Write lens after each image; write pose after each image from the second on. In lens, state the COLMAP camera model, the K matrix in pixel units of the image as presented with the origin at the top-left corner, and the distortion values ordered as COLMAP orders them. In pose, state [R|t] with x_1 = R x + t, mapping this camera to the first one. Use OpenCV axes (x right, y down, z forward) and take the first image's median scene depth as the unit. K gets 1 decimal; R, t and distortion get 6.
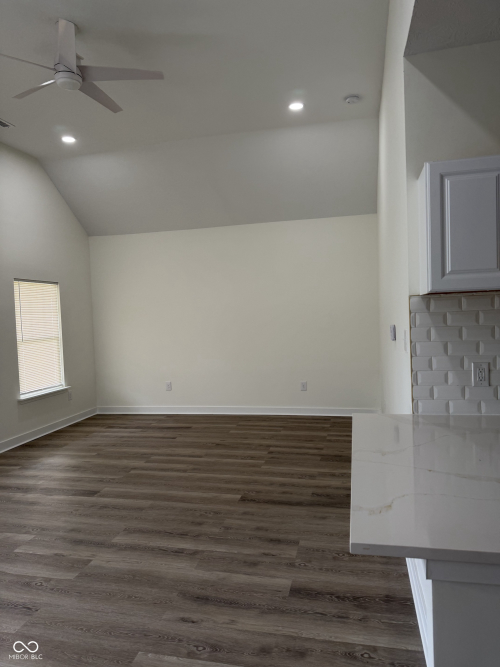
lens RADIAL K [[470.0, 0, 250.0], [0, 470.0, 333.5], [0, 0, 1]] dist [0.042517, -0.057980]
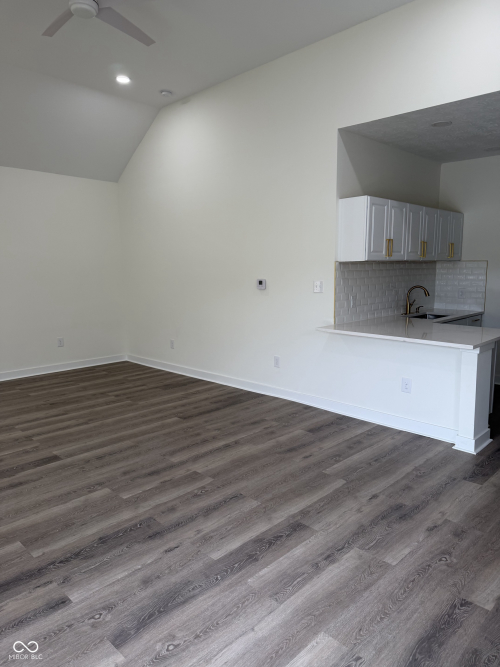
lens RADIAL K [[470.0, 0, 250.0], [0, 470.0, 333.5], [0, 0, 1]] dist [0.042517, -0.057980]
pose [[0.515208, -0.087584, 0.852578, -1.099930], [0.029935, 0.995997, 0.084228, 0.036361], [-0.856542, -0.017873, 0.515768, 0.249243]]
